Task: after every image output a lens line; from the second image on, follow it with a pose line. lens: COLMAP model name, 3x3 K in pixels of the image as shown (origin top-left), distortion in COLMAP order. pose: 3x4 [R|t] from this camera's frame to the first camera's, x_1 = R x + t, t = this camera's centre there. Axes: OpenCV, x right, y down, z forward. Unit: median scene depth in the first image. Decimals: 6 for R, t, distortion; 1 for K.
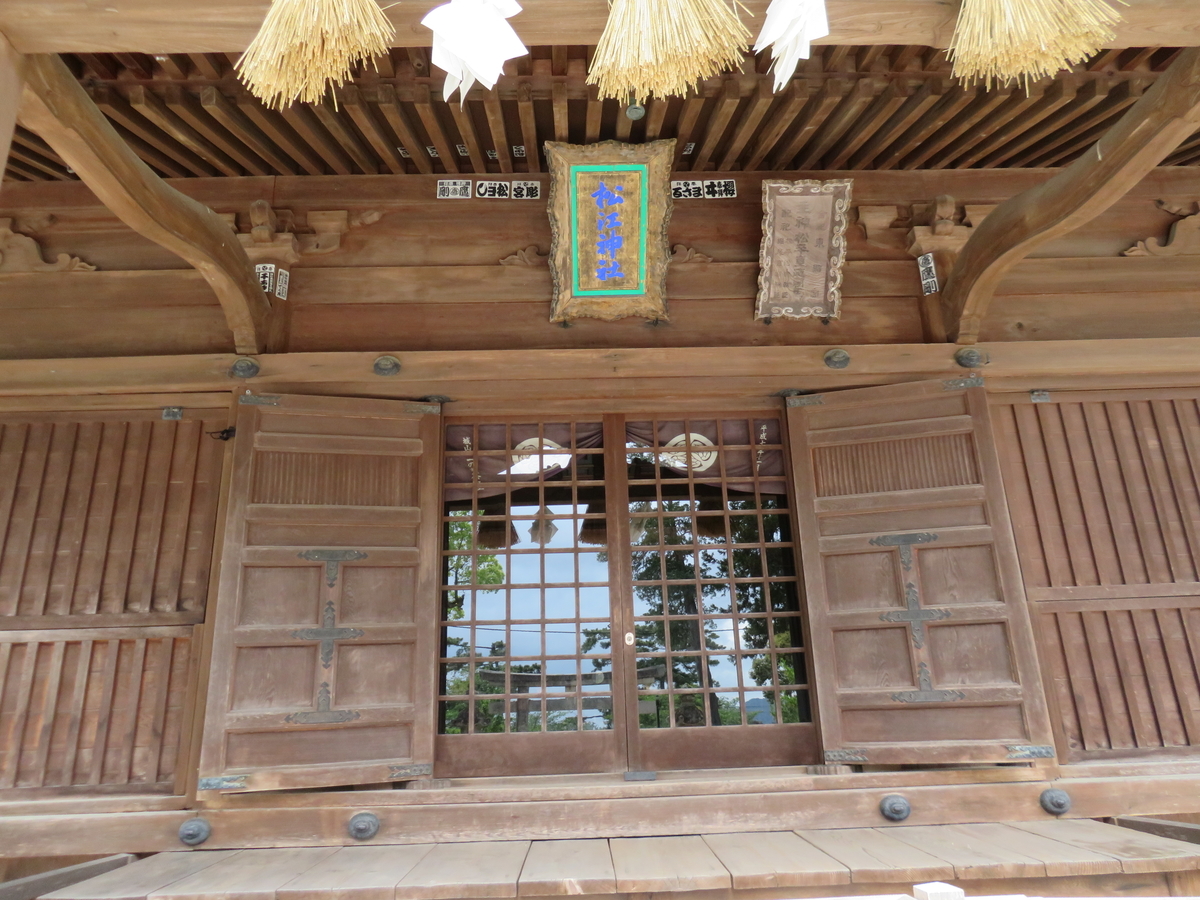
lens RADIAL K [[857.3, 0, 599.1], [0, 857.3, 449.1], [0, 0, 1]] dist [-0.003647, -0.000420]
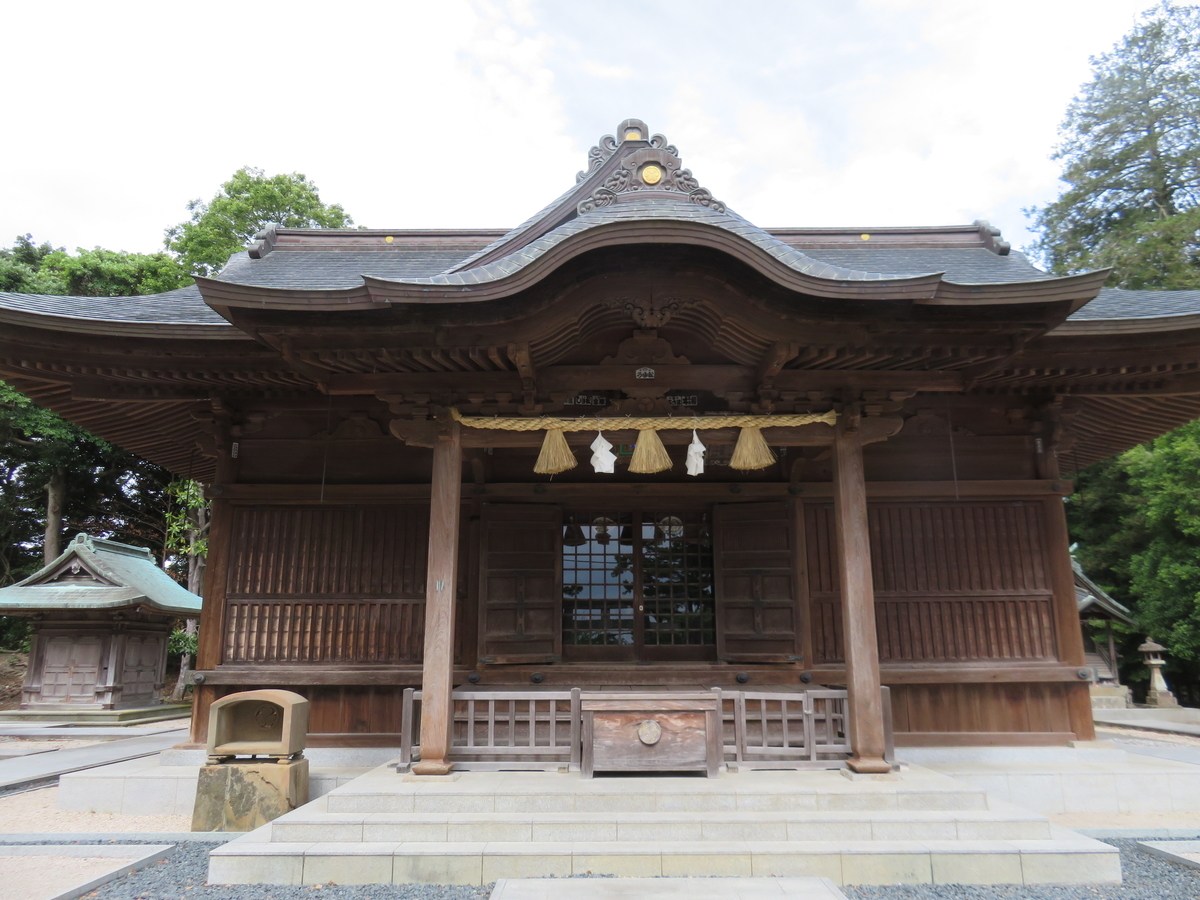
lens RADIAL K [[857.3, 0, 599.1], [0, 857.3, 454.7], [0, 0, 1]] dist [-0.003647, -0.000420]
pose [[0.999241, 0.023767, -0.030849, -0.019174], [-0.020305, 0.993940, 0.108036, -0.497736], [0.033230, -0.107328, 0.993668, -1.443490]]
